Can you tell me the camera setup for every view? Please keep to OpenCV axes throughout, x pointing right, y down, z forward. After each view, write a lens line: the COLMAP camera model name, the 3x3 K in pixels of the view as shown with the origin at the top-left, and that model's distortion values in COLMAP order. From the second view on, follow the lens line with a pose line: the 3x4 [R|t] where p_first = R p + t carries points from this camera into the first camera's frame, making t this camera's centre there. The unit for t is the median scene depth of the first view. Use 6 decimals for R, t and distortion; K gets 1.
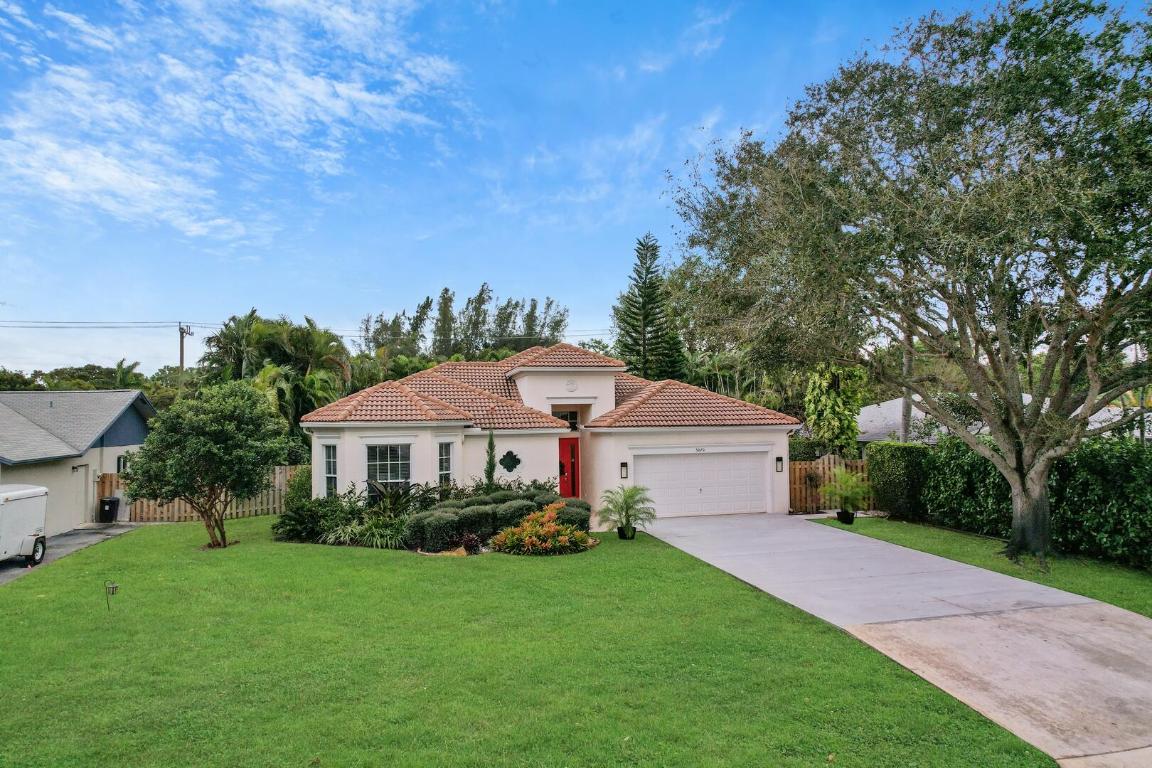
lens RADIAL K [[737.0, 0, 576.0], [0, 737.0, 384.0], [0, 0, 1]] dist [-0.083900, 0.079461]
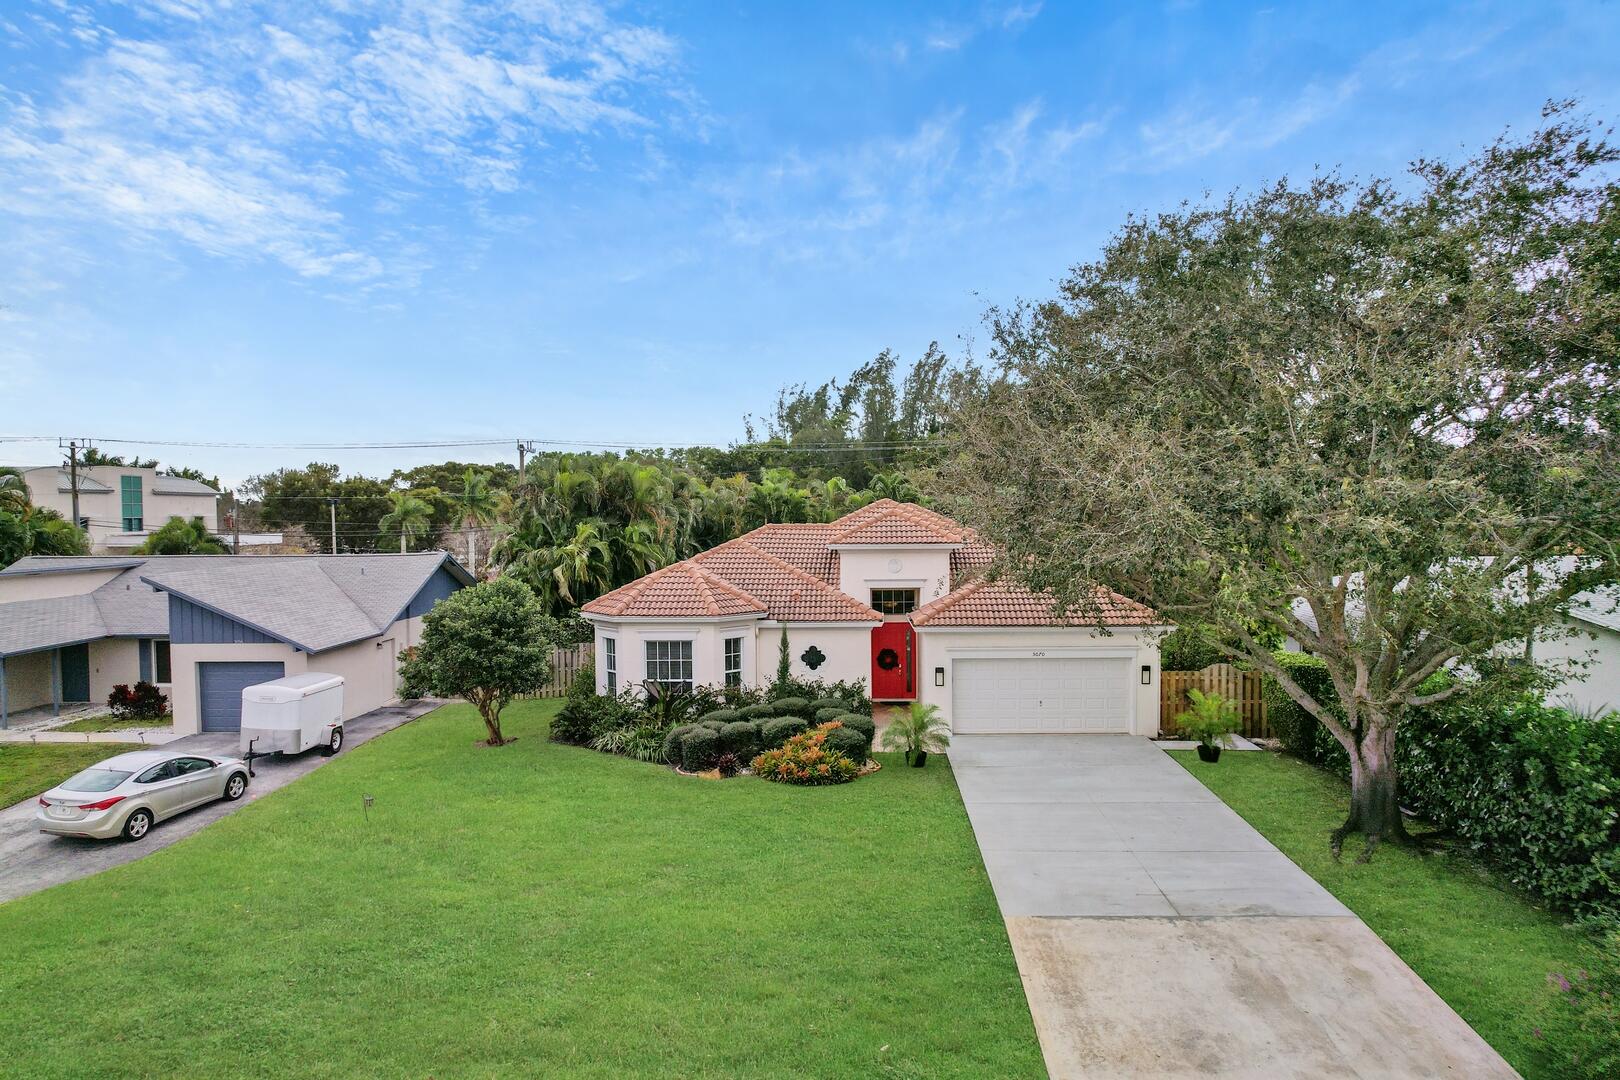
lens RADIAL K [[1036.4, 0, 810.0], [0, 1036.4, 540.0], [0, 0, 1]] dist [-0.083900, 0.079461]
pose [[0.962341, 0.013958, -0.271488, 0.255307], [0.007711, 0.996878, 0.078585, -0.139272], [0.271737, -0.077719, 0.959228, -0.164858]]
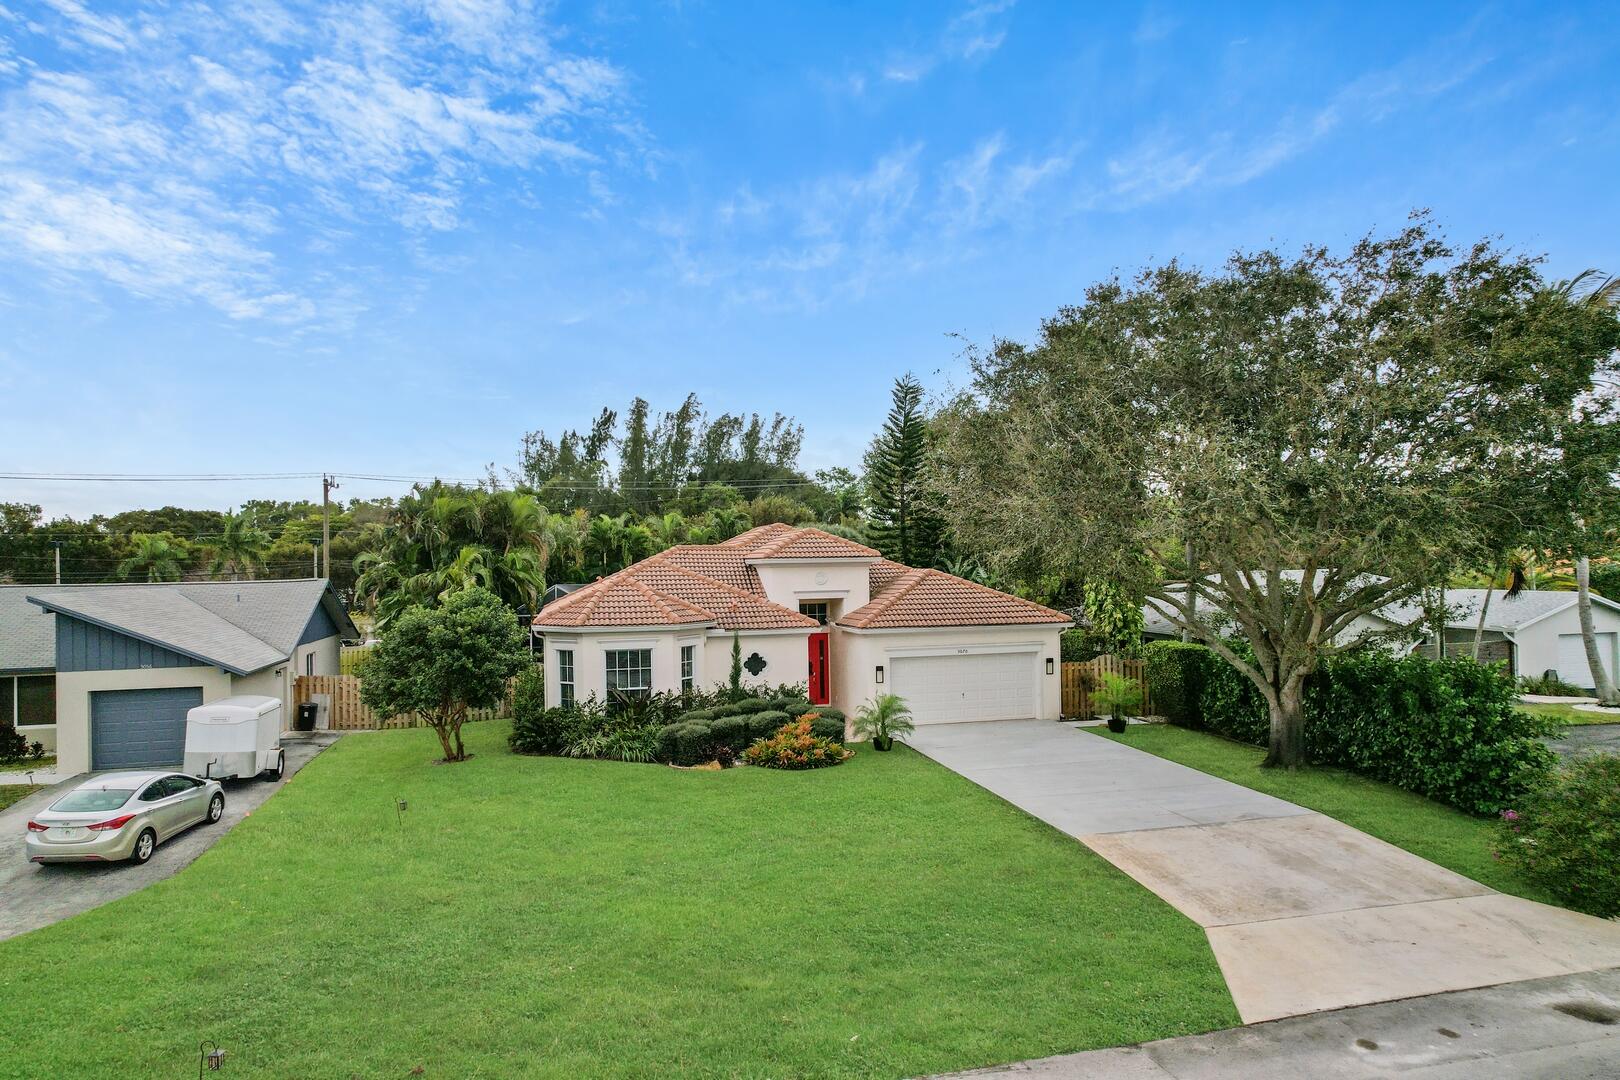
lens RADIAL K [[1036.4, 0, 810.0], [0, 1036.4, 540.0], [0, 0, 1]] dist [-0.083900, 0.079461]
pose [[0.999997, -0.001696, 0.001560, -0.025758], [0.001656, 0.999679, 0.025271, -0.089780], [-0.001602, -0.025269, 0.999679, -0.312431]]
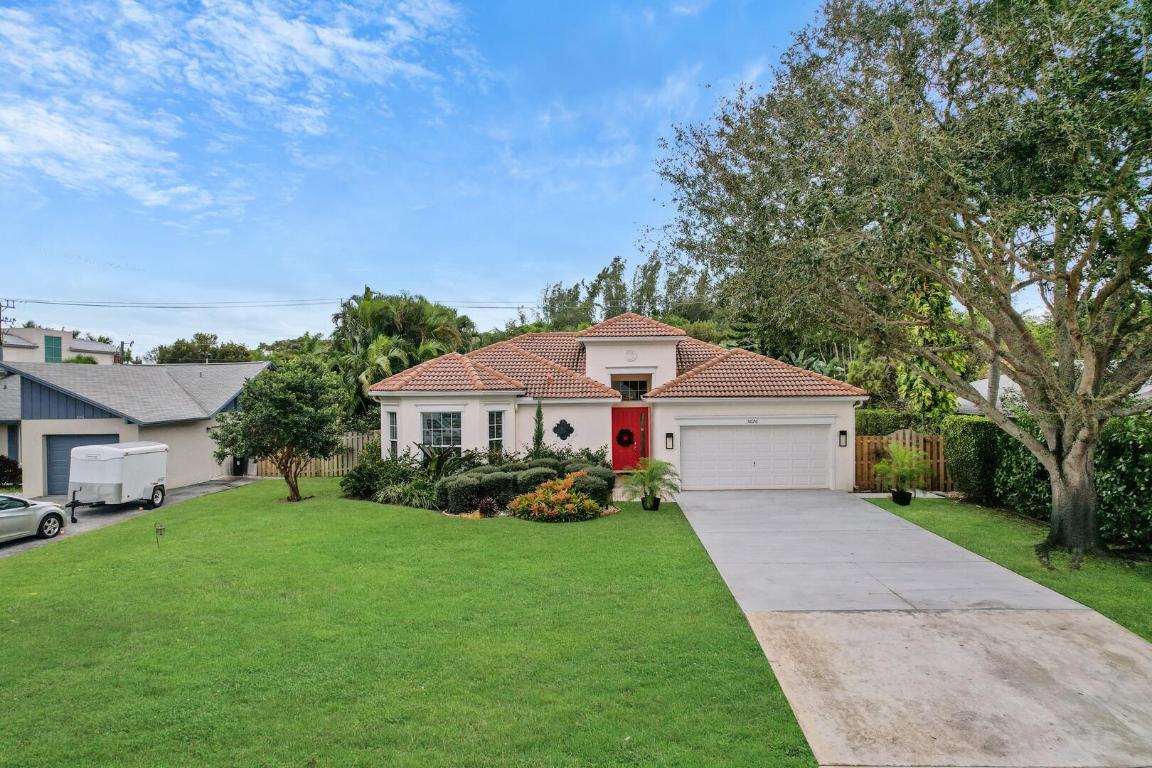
lens RADIAL K [[737.0, 0, 576.0], [0, 737.0, 384.0], [0, 0, 1]] dist [-0.083900, 0.079461]
pose [[0.965415, 0.002960, -0.260701, 0.214295], [0.009162, 0.998933, 0.045267, -0.005655], [0.260557, -0.046090, 0.964358, 0.015823]]
